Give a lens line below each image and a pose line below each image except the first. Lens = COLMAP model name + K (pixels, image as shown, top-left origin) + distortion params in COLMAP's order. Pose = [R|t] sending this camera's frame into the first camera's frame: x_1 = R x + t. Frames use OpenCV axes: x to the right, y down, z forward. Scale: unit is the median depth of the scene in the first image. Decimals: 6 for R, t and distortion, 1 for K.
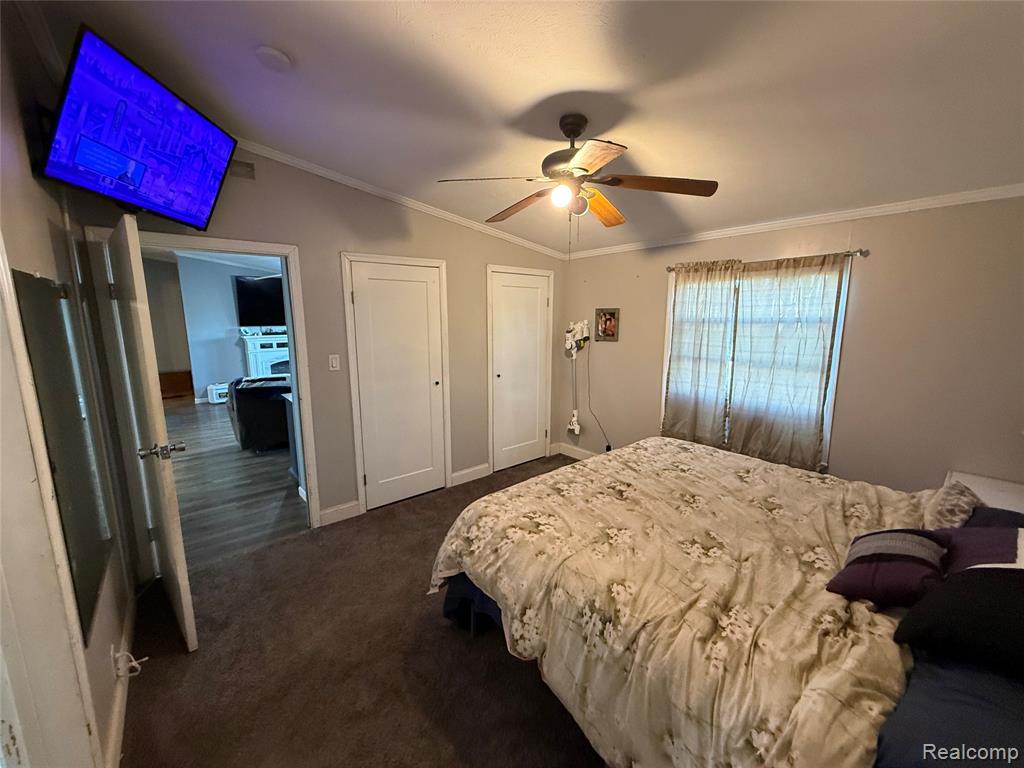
lens RADIAL K [[405.1, 0, 515.6], [0, 405.1, 381.0], [0, 0, 1]] dist [-0.001207, -0.000041]
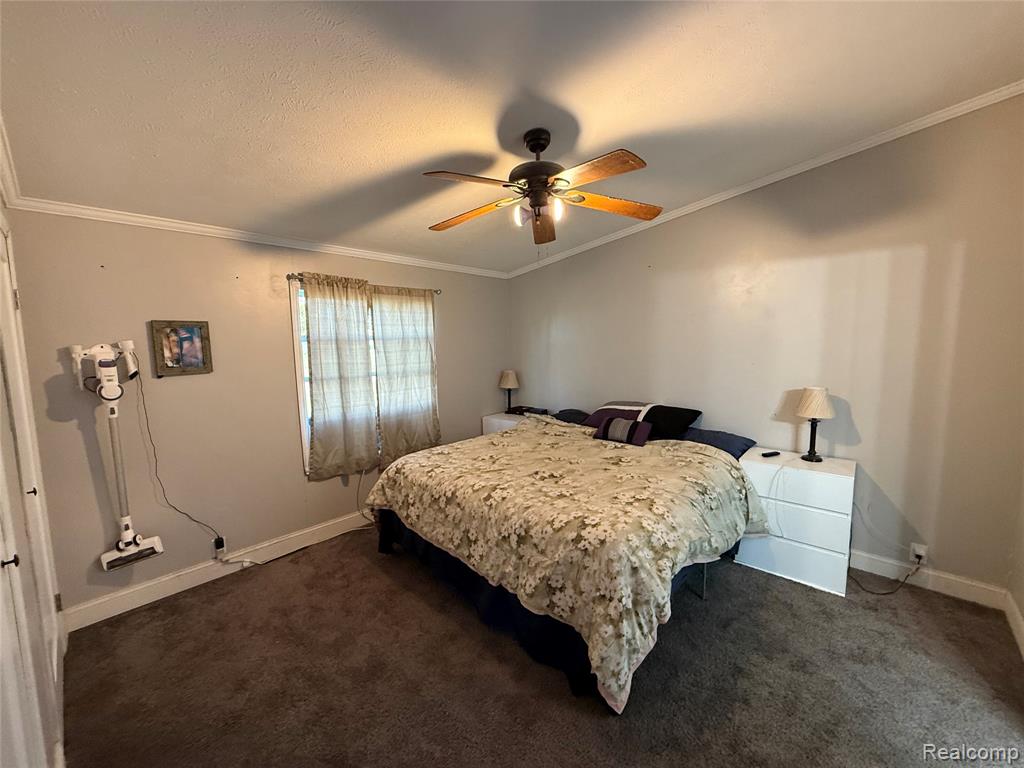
lens RADIAL K [[405.1, 0, 503.6], [0, 405.1, 385.7], [0, 0, 1]] dist [-0.001207, -0.000041]
pose [[-0.112466, -0.106979, 0.987880, -0.631804], [0.174659, 0.976580, 0.125639, -0.112420], [-0.978185, 0.186672, -0.091148, 0.884337]]
